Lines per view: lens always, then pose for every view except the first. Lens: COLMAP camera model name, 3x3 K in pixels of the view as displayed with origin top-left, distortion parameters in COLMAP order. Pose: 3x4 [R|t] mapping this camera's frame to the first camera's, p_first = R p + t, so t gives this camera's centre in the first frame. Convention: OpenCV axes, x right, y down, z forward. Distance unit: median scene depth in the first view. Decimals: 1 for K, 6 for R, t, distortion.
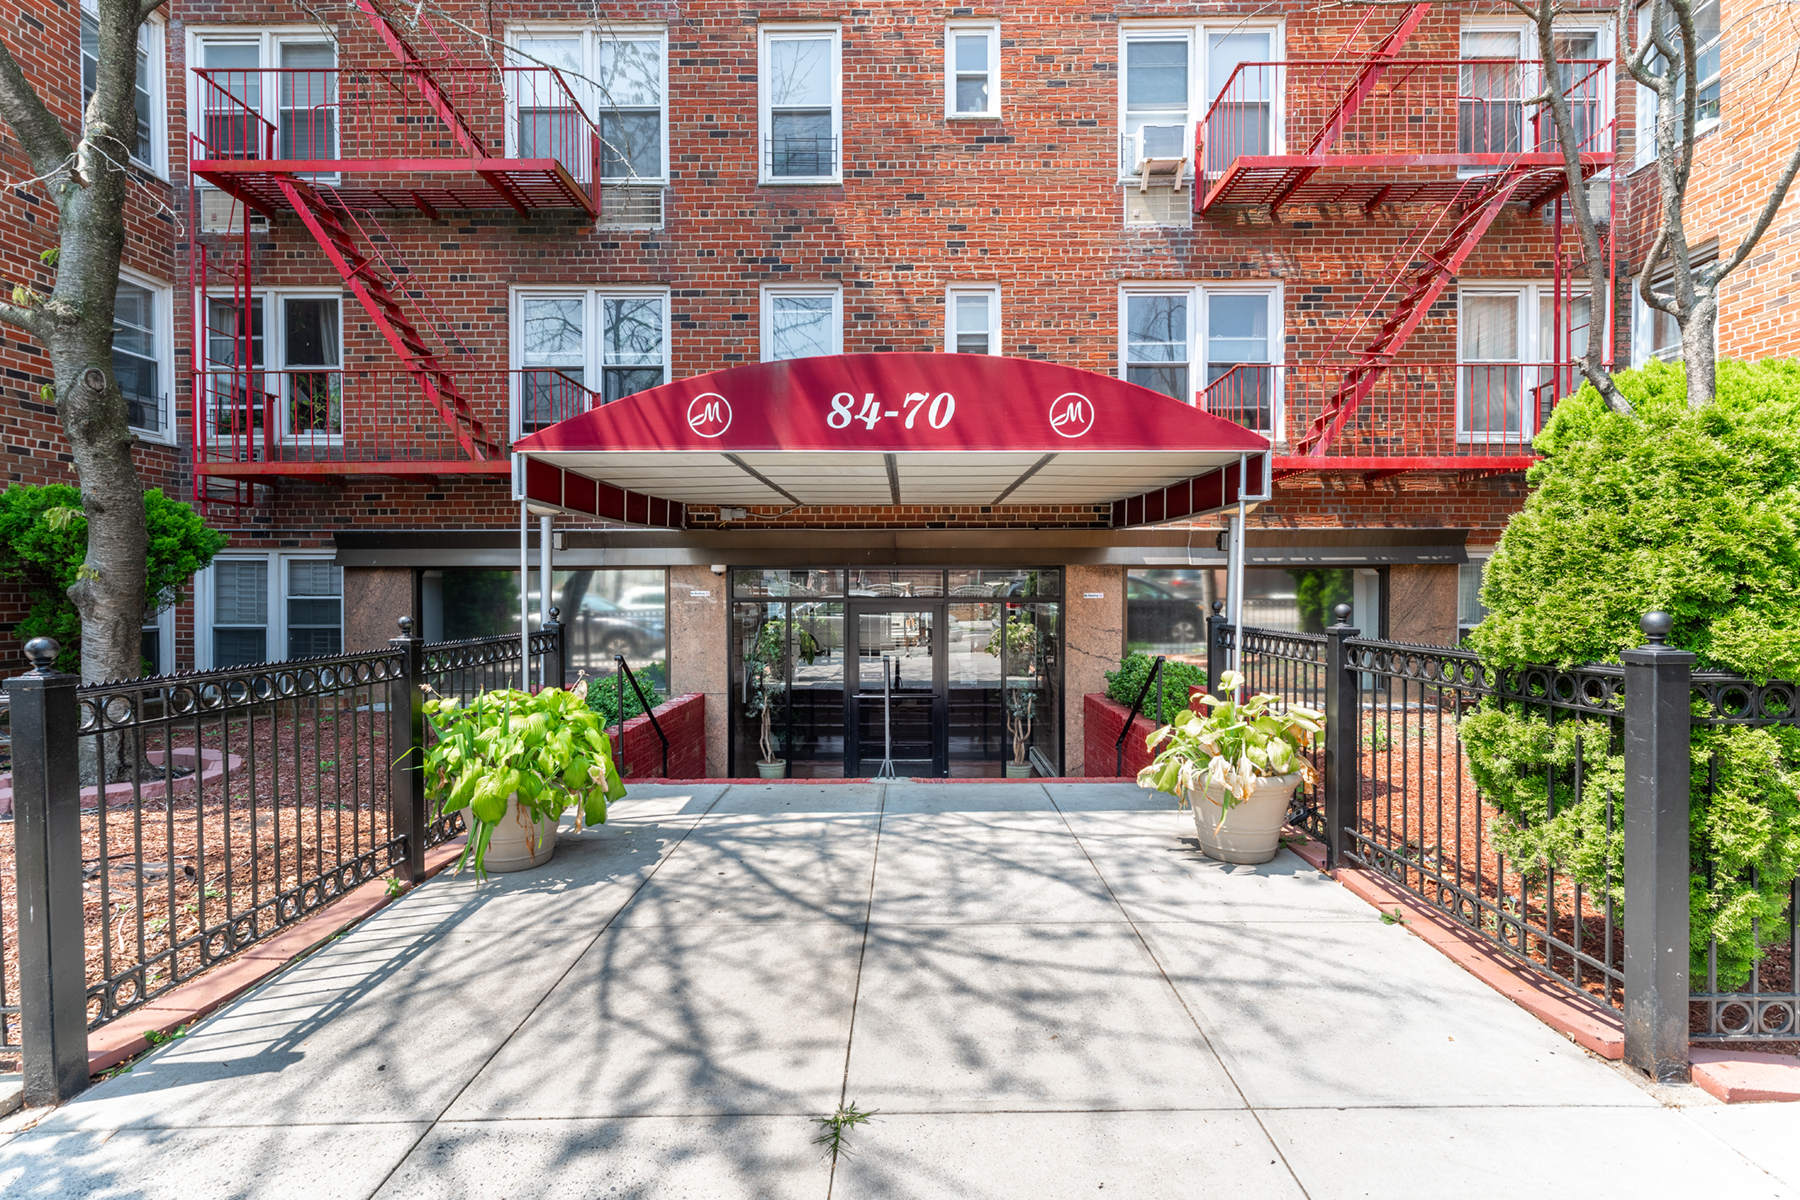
lens RADIAL K [[870.3, 0, 900.3], [0, 870.3, 601.6], [0, 0, 1]] dist [0.000607, 0.000477]
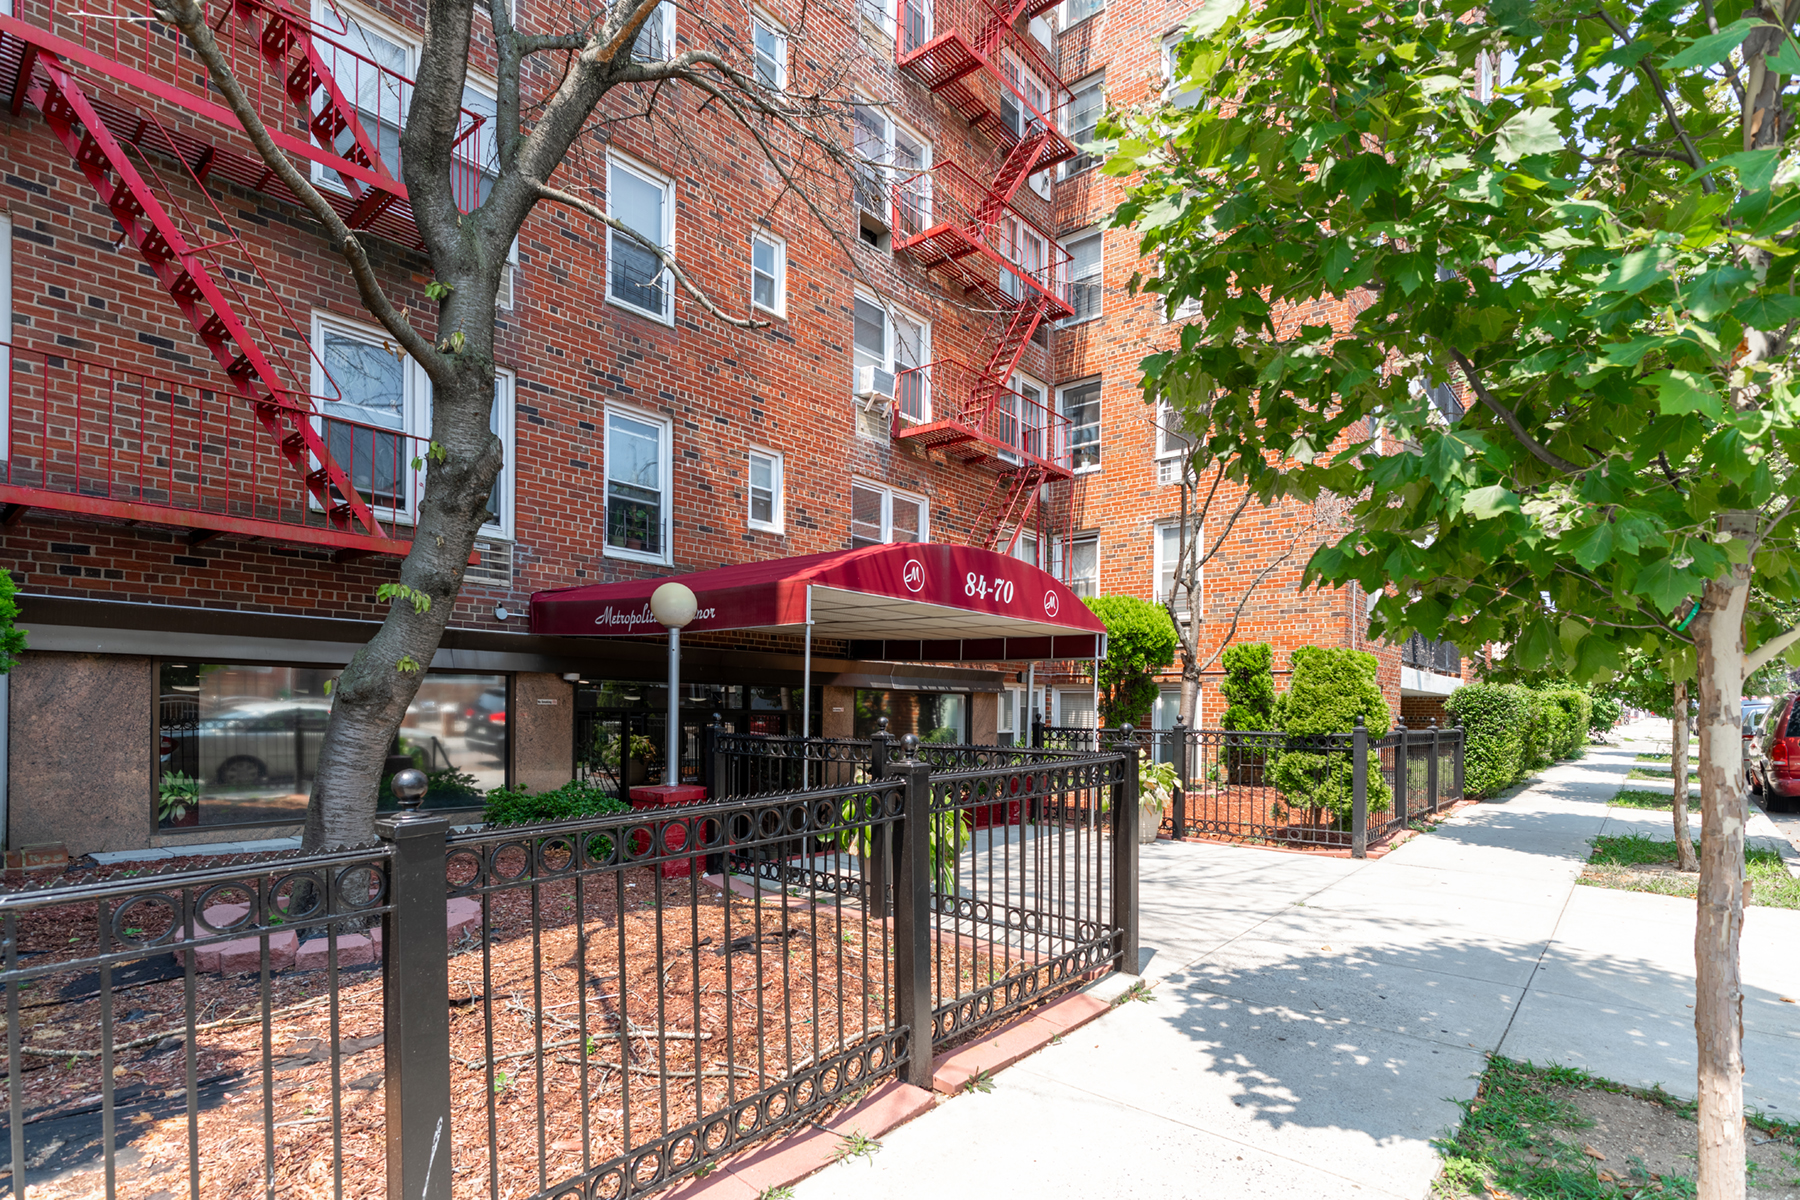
lens RADIAL K [[870.3, 0, 934.3], [0, 870.3, 718.7], [0, 0, 1]] dist [0.000607, 0.000477]
pose [[0.622853, 0.000664, 0.782338, -0.719882], [-0.005195, 0.999981, 0.003287, 0.005070], [-0.782321, -0.006111, 0.622845, 0.060562]]
